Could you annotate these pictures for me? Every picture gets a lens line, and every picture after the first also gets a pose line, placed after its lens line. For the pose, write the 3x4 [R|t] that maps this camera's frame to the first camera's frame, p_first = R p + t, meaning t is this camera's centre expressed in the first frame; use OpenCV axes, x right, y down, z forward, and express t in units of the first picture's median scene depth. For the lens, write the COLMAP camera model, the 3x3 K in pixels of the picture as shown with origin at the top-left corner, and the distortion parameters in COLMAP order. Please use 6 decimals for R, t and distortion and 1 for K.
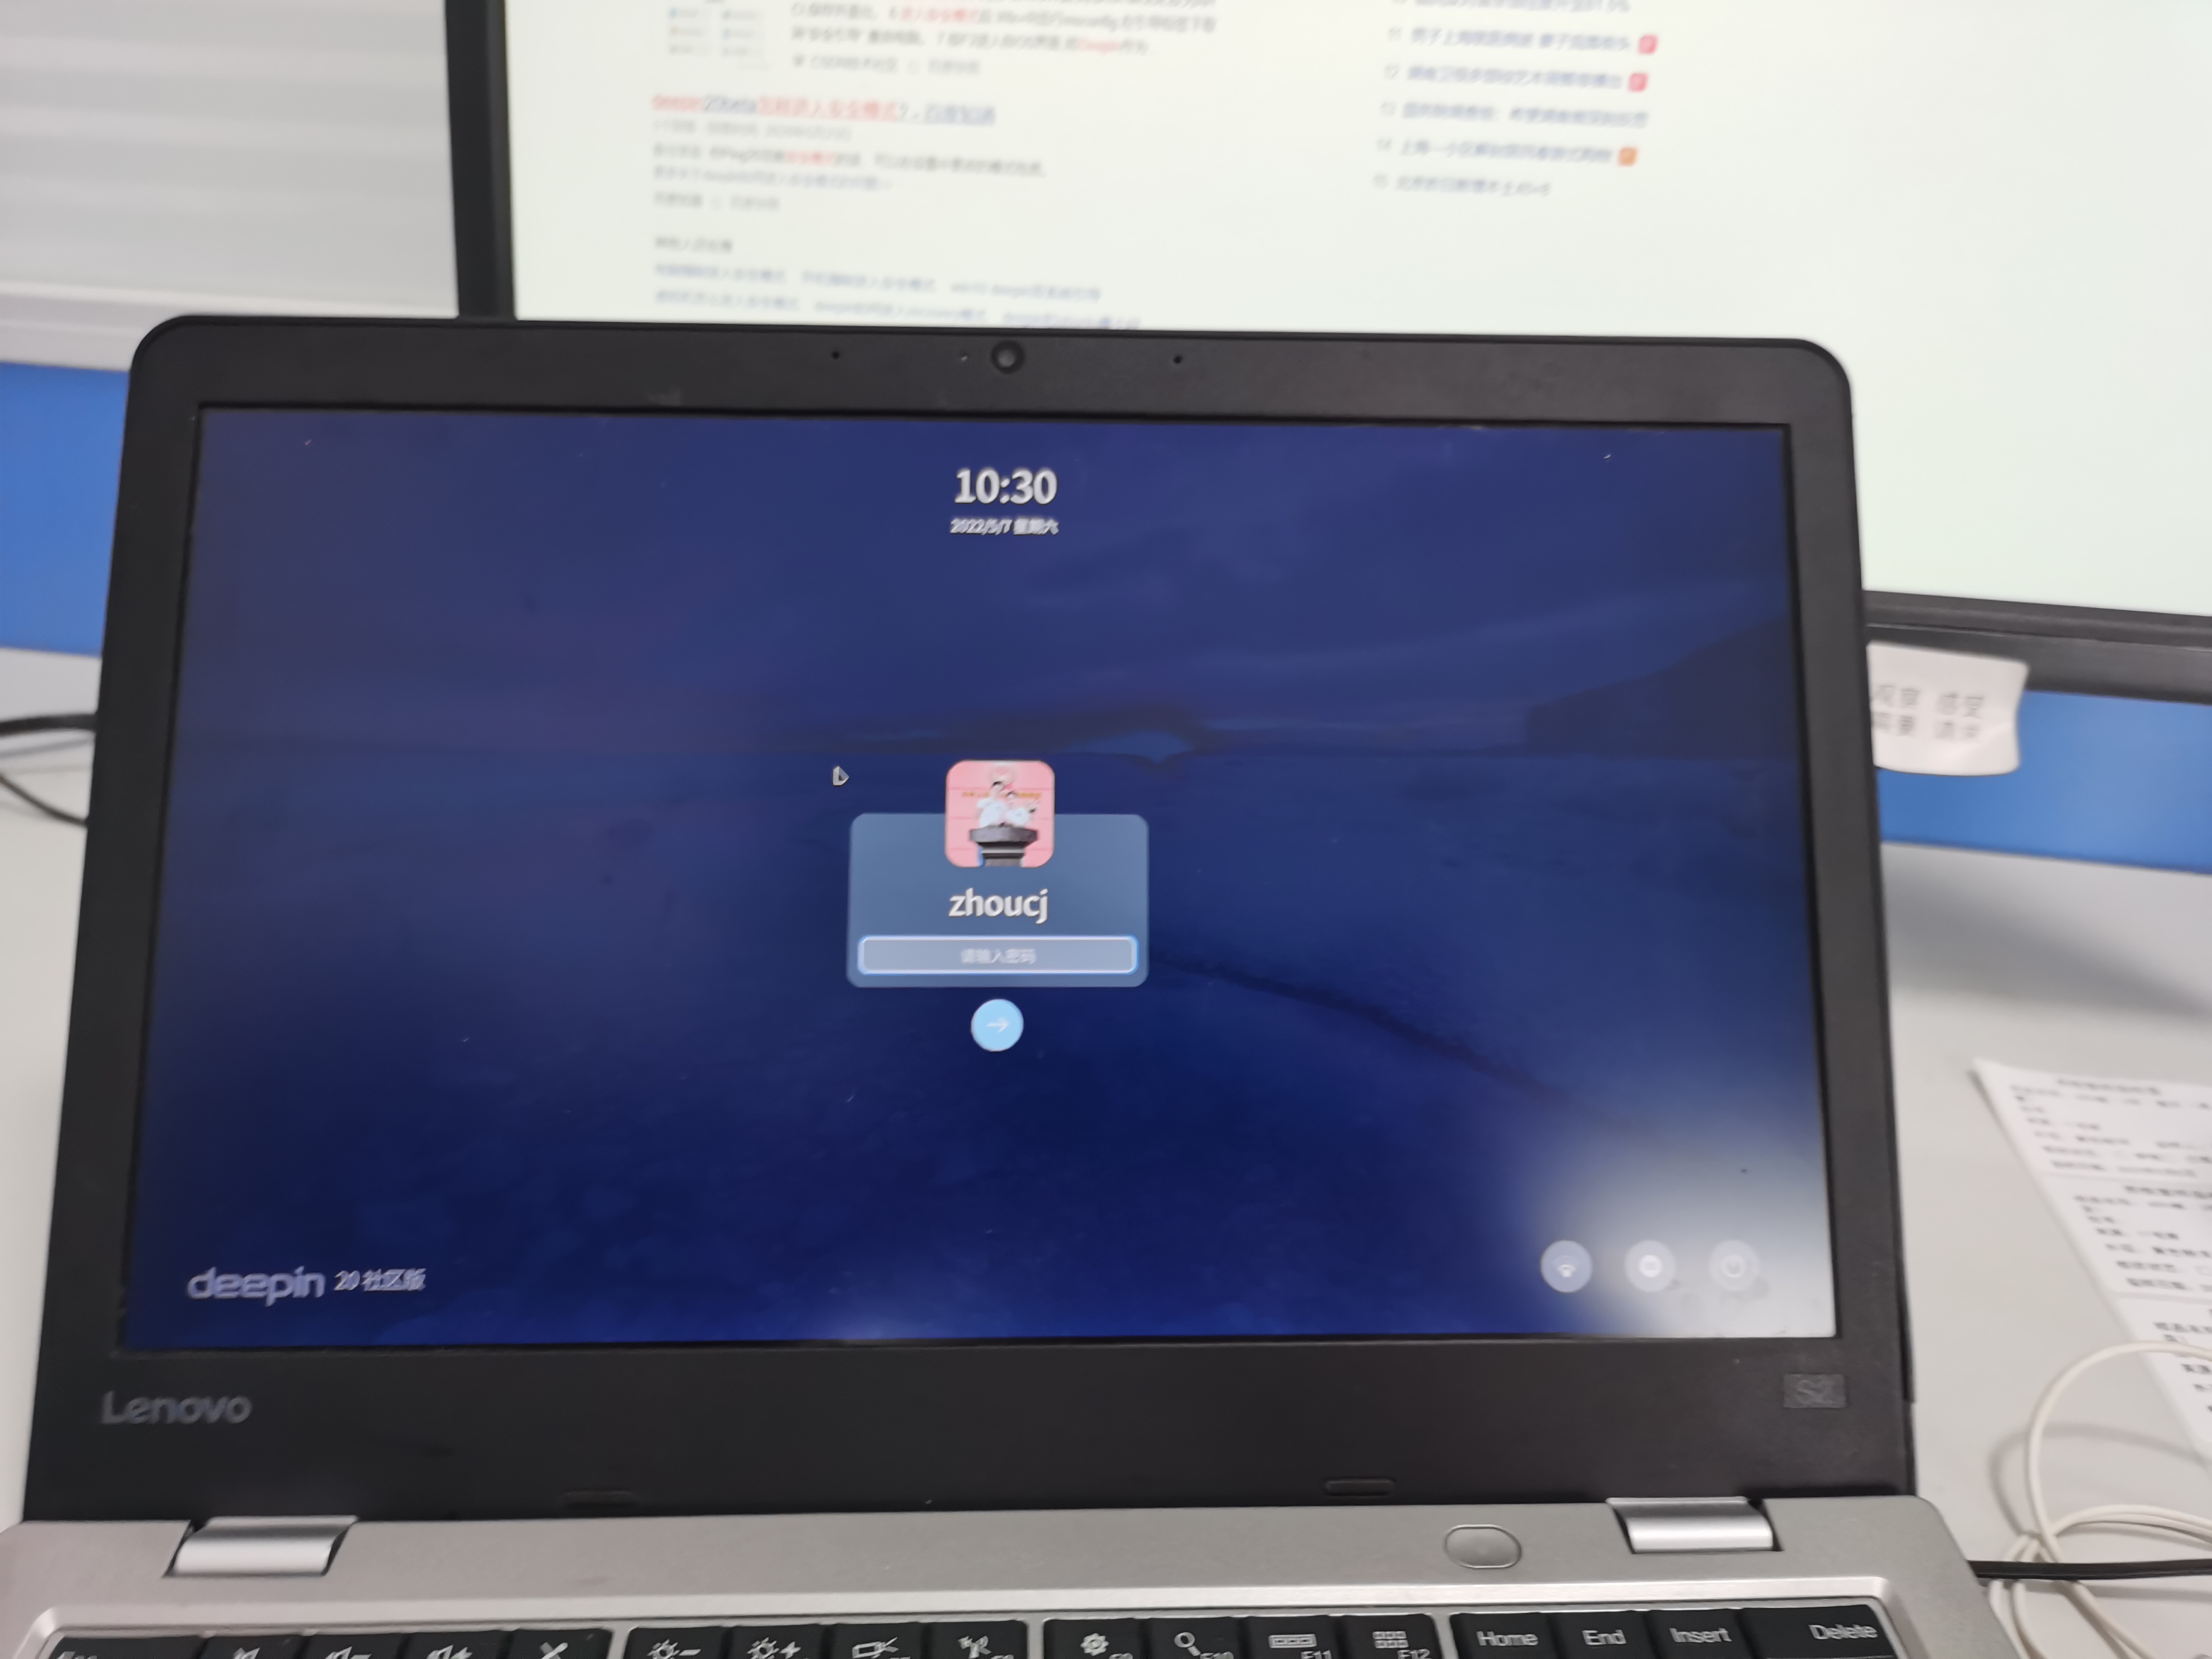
lens RADIAL K [[1764.7, 0, 1105.9], [0, 1764.7, 794.7], [0, 0, 1]] dist [-0.023727, -0.001029]
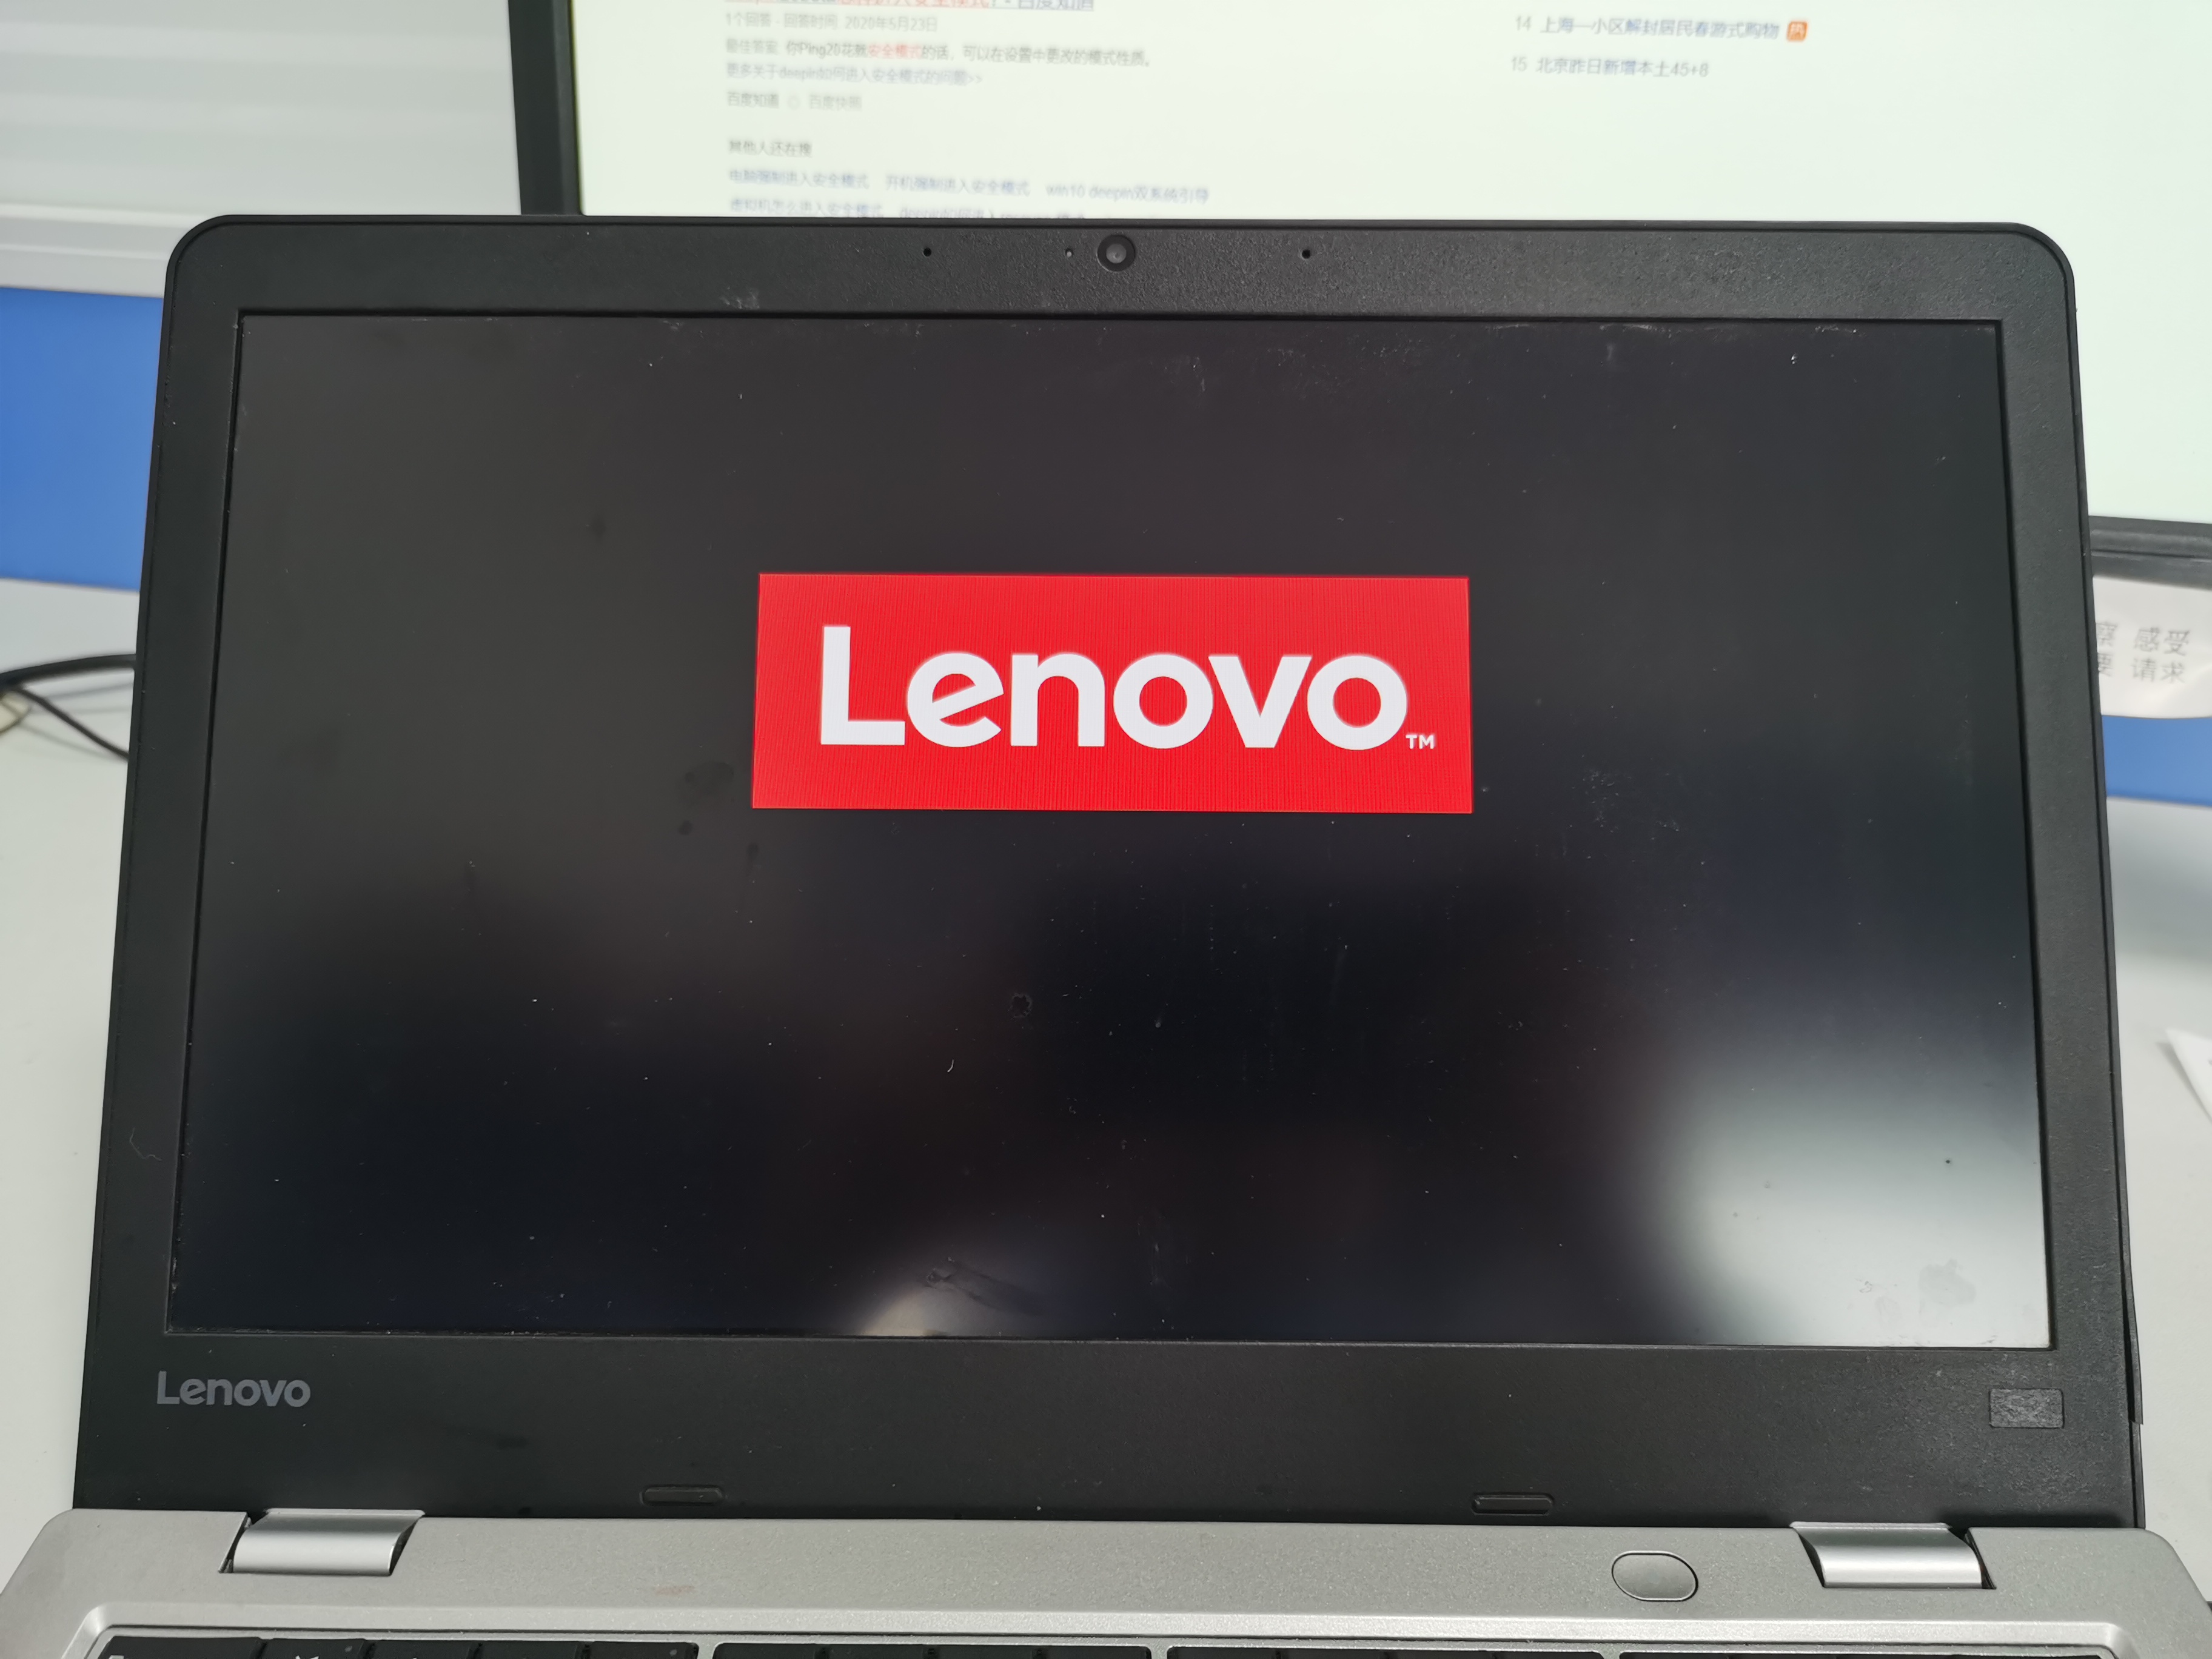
lens RADIAL K [[1730.3, 0, 1106.0], [0, 1730.3, 829.5], [0, 0, 1]] dist [-0.008505, -0.003001]
pose [[0.999280, 0.004699, -0.037646, -0.028786], [-0.002701, 0.998594, 0.052947, 0.000256], [0.037842, -0.052807, 0.997887, 0.104397]]
